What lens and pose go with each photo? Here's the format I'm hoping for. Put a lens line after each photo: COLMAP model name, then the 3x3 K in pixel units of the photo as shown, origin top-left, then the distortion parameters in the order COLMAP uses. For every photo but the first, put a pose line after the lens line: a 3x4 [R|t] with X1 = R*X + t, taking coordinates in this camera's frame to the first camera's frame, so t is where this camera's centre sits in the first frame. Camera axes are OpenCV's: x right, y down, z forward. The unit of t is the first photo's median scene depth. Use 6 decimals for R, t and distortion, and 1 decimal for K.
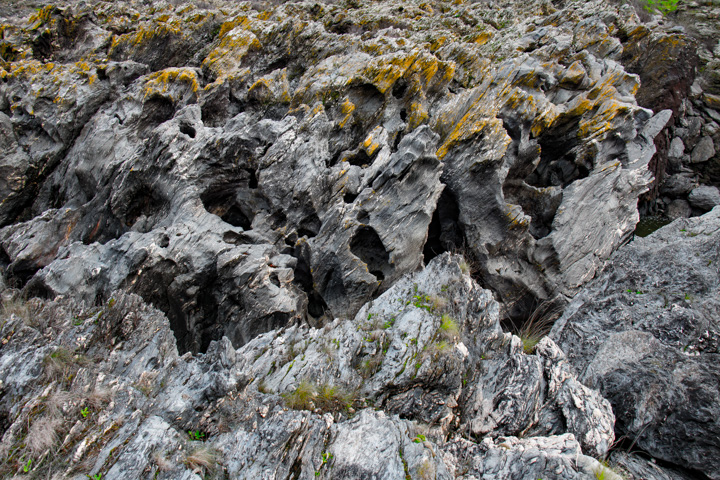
lens RADIAL K [[564.0, 0, 360.0], [0, 564.0, 240.0], [0, 0, 1]] dist [-0.044921, 0.004600]
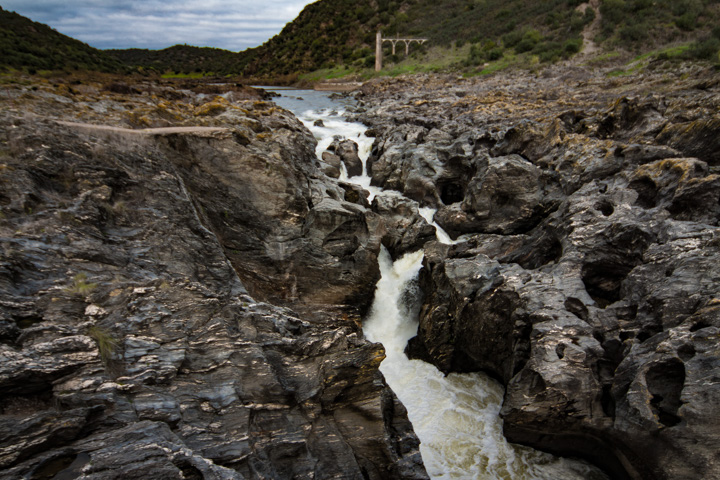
lens RADIAL K [[419.1, 0, 360.0], [0, 419.1, 240.0], [0, 0, 1]] dist [-0.000464, -0.000226]
pose [[0.302320, 0.337843, -0.891328, 0.342878], [-0.387363, 0.897934, 0.208962, -0.126411], [0.870949, 0.282094, 0.402331, 0.237603]]
